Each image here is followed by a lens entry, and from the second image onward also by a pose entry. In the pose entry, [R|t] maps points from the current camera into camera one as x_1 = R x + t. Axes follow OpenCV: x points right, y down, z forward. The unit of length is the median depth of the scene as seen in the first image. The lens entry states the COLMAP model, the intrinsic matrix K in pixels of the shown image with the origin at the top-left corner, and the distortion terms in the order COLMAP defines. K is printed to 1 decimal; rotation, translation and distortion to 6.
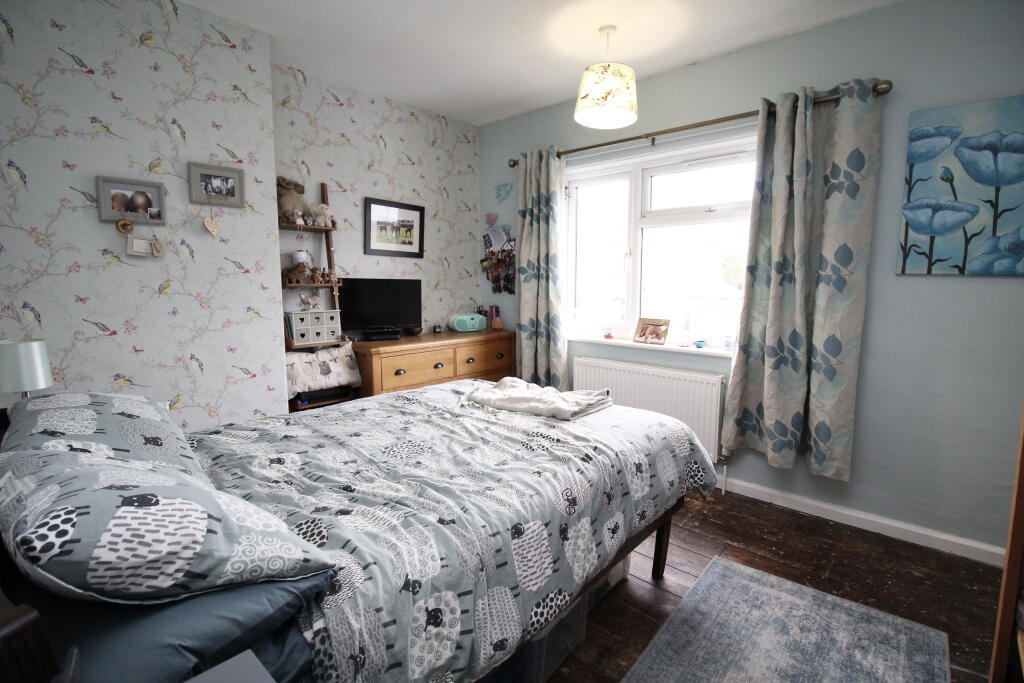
lens RADIAL K [[489.8, 0, 519.6], [0, 489.8, 336.9], [0, 0, 1]] dist [-0.008255, -0.000488]
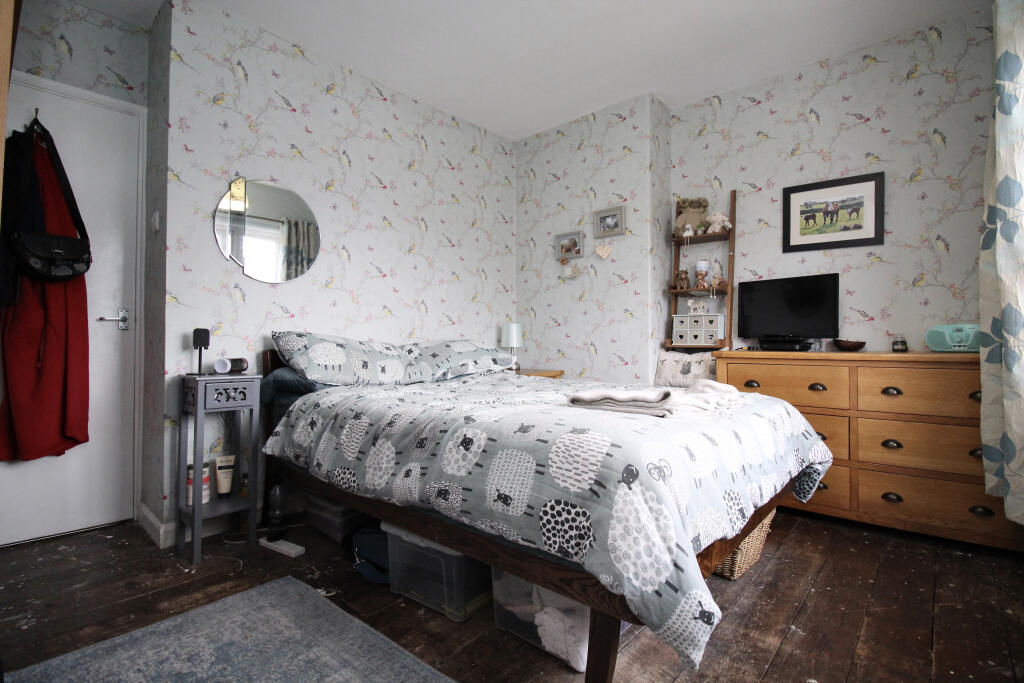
lens RADIAL K [[489.8, 0, 519.6], [0, 489.8, 336.9], [0, 0, 1]] dist [-0.008255, -0.000488]
pose [[-0.008412, -0.016584, -0.999827, 0.646004], [-0.120386, 0.992607, -0.015451, 0.057465], [0.992691, 0.120235, -0.010347, 0.654833]]
